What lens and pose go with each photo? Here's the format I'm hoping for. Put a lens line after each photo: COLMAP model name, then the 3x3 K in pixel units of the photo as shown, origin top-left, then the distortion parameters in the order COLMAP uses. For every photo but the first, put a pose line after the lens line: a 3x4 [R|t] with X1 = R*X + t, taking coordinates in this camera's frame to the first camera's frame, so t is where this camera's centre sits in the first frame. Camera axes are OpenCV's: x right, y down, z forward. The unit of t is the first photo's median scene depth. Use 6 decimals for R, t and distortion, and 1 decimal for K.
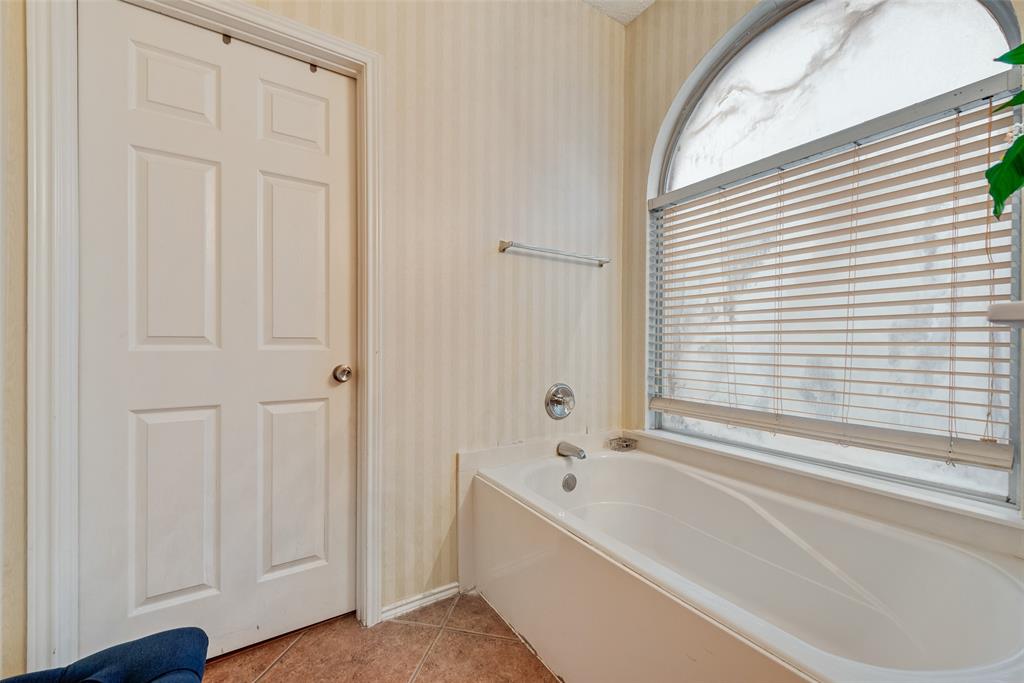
lens RADIAL K [[402.3, 0, 507.0], [0, 402.3, 346.4], [0, 0, 1]] dist [0.011778, -0.003905]
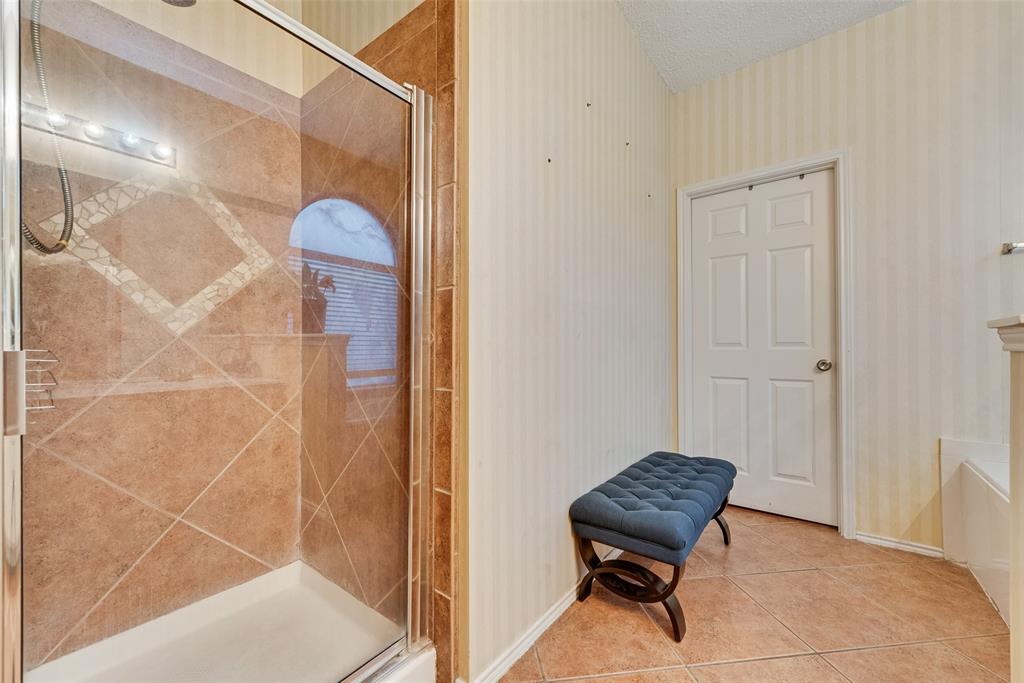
lens RADIAL K [[402.3, 0, 507.0], [0, 402.3, 346.4], [0, 0, 1]] dist [0.011778, -0.003905]
pose [[0.349091, -0.008502, -0.937050, 0.604309], [0.003650, 0.999964, -0.007713, 0.003317], [0.937082, -0.000727, 0.349109, -0.653722]]
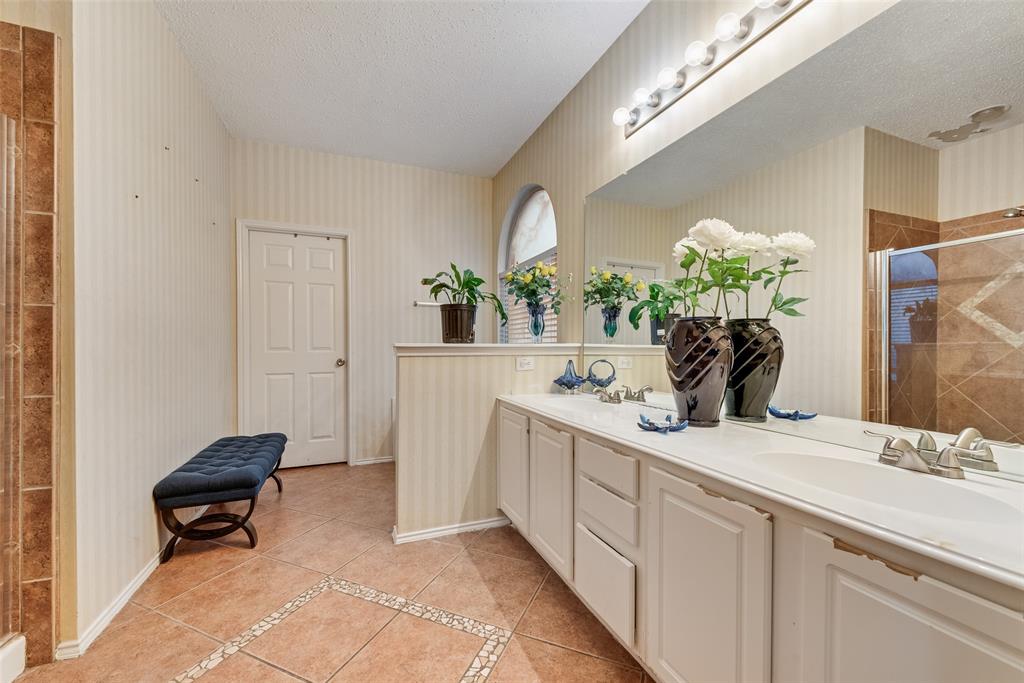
lens RADIAL K [[402.3, 0, 507.0], [0, 402.3, 346.4], [0, 0, 1]] dist [0.011778, -0.003905]
pose [[0.985134, -0.005218, -0.171708, 0.982617], [0.005498, 0.999984, 0.001152, -0.023408], [0.171699, -0.002079, 0.985147, -1.199036]]
